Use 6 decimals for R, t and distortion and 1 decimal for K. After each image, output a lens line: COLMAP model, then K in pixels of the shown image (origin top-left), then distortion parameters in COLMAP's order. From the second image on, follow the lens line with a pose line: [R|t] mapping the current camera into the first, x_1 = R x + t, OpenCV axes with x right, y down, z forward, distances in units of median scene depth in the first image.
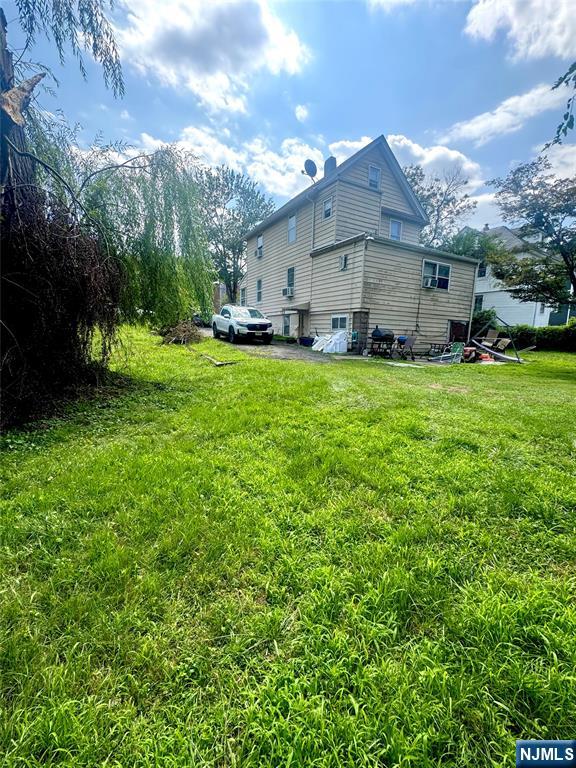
lens RADIAL K [[313.0, 0, 288.0], [0, 313.0, 384.0], [0, 0, 1]] dist [0.000094, -0.000029]
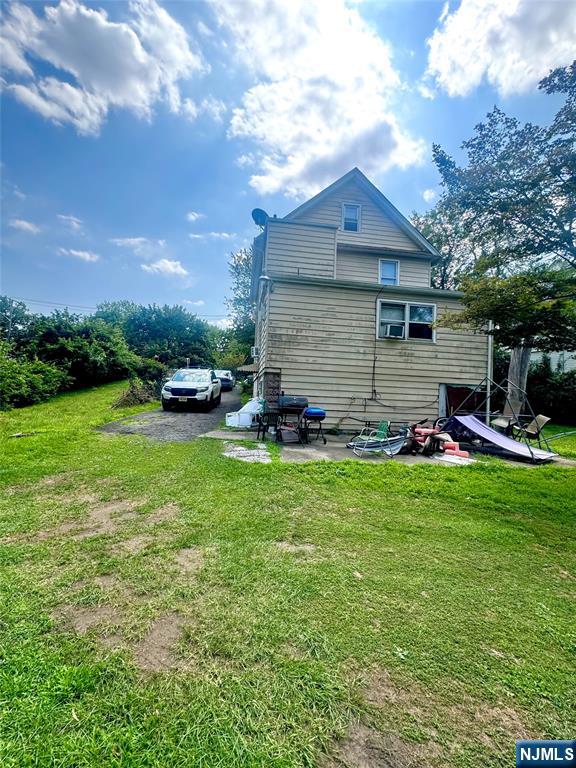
lens RADIAL K [[313.0, 0, 288.0], [0, 313.0, 384.0], [0, 0, 1]] dist [0.000094, -0.000029]
pose [[0.936297, 0.000016, -0.351208, 0.481011], [-0.069901, 0.980002, -0.186306, -0.064119], [0.344181, 0.198988, 0.917575, 0.312672]]
